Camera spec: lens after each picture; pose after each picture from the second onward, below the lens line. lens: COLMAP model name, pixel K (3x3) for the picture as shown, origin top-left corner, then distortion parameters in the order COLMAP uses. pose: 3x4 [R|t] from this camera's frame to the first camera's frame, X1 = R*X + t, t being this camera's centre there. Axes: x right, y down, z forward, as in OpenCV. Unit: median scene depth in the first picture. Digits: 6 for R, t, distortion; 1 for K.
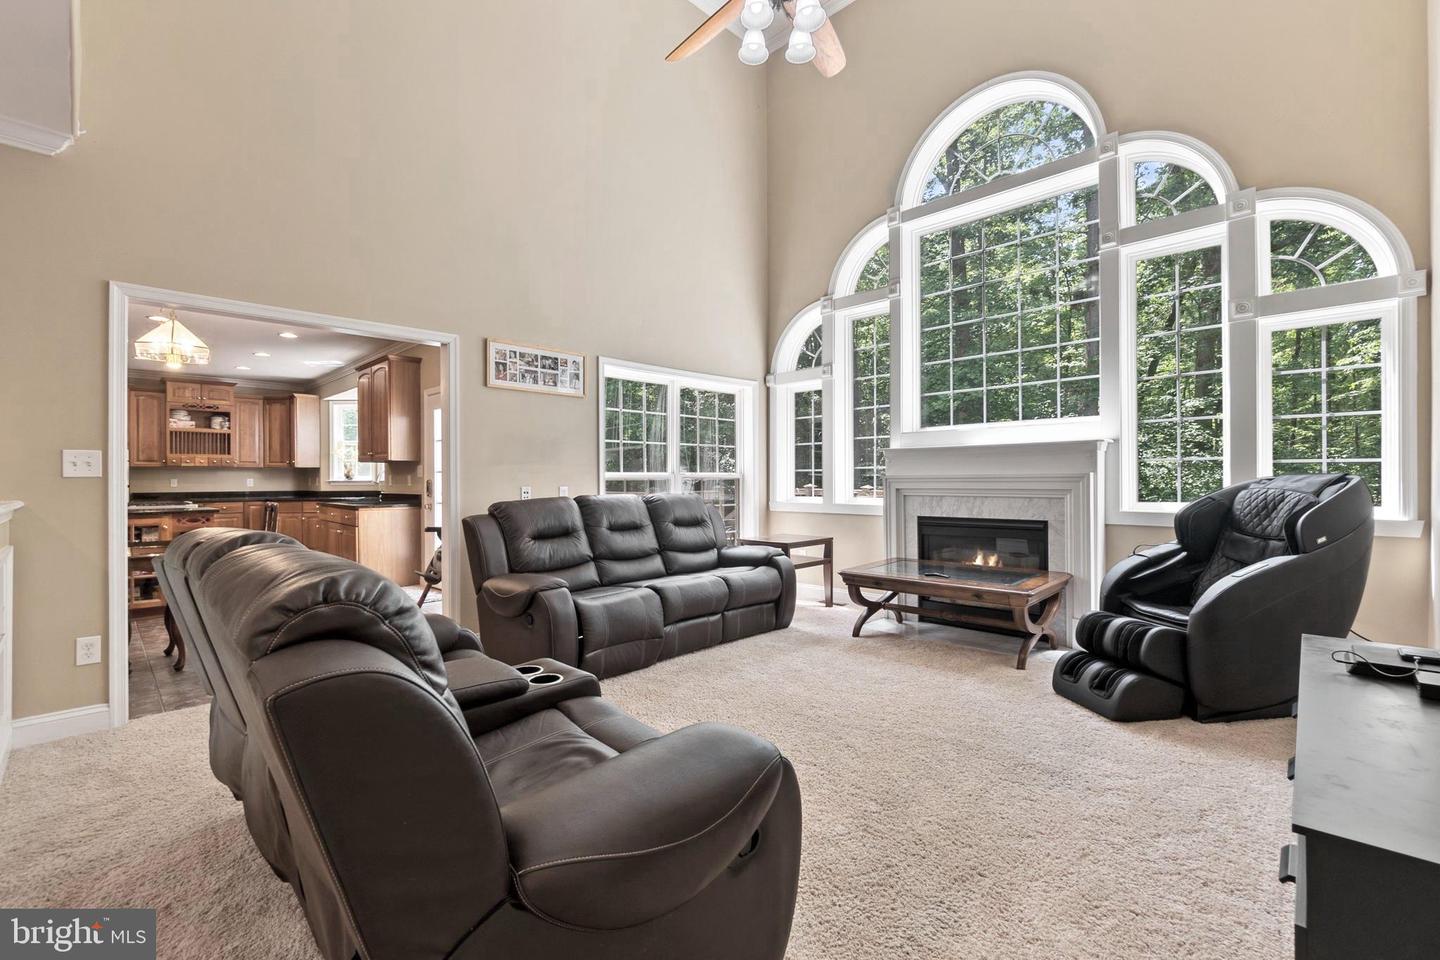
lens RADIAL K [[625.2, 0, 719.3], [0, 625.2, 477.3], [0, 0, 1]] dist [0.002073, 0.000190]
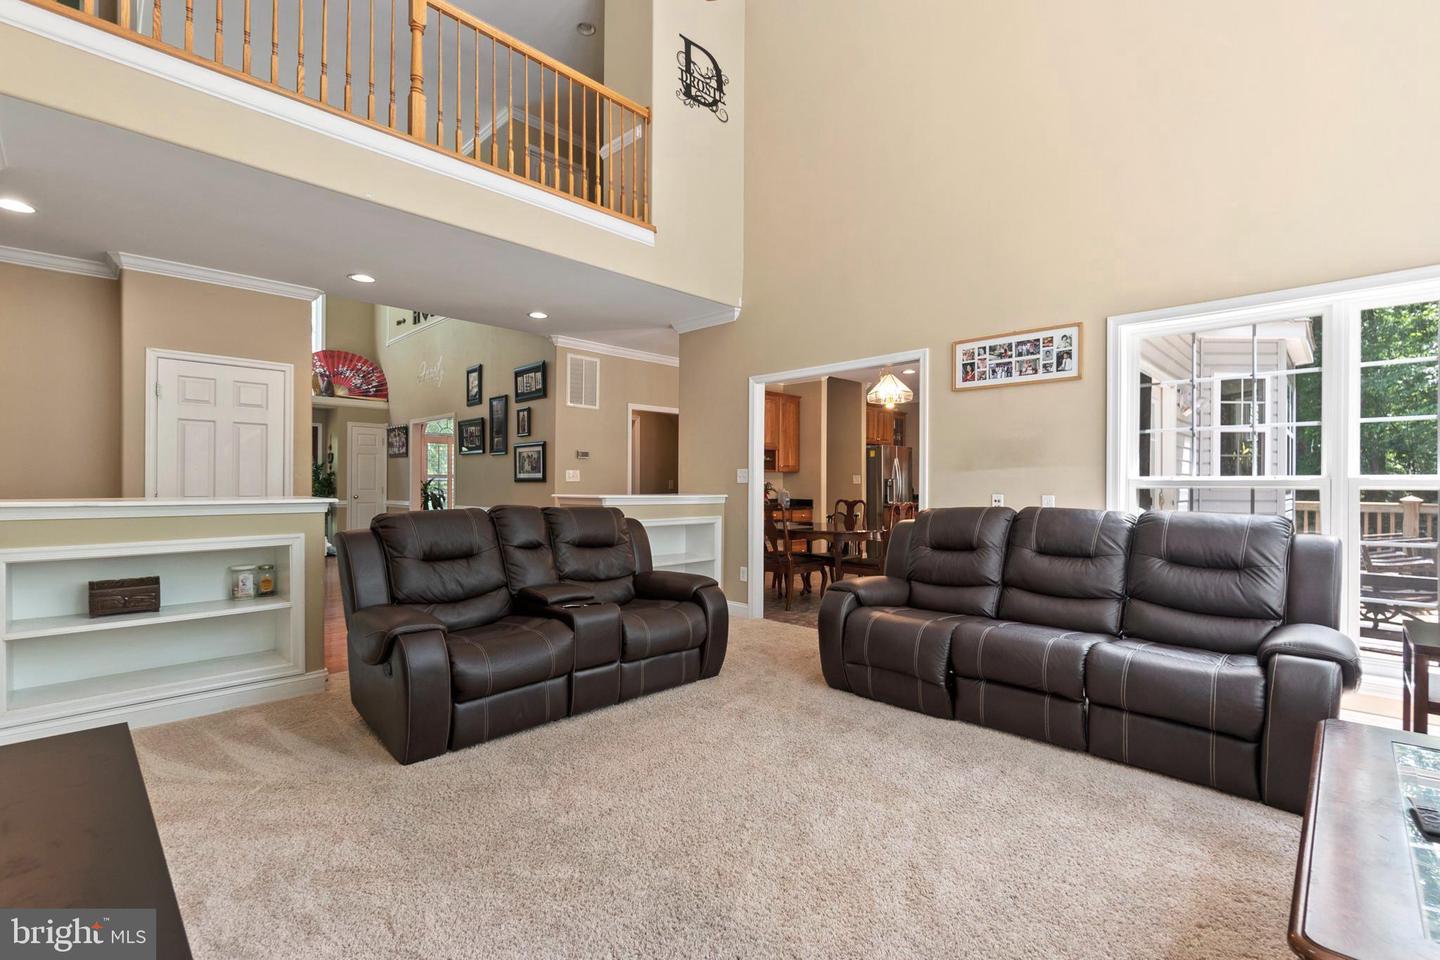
lens RADIAL K [[625.2, 0, 716.7], [0, 625.2, 480.5], [0, 0, 1]] dist [0.002073, 0.000190]
pose [[0.000294, 0.003039, -0.999995, 0.593461], [0.006129, 0.999977, 0.003041, -0.009498], [0.999981, -0.006130, 0.000275, 0.600618]]
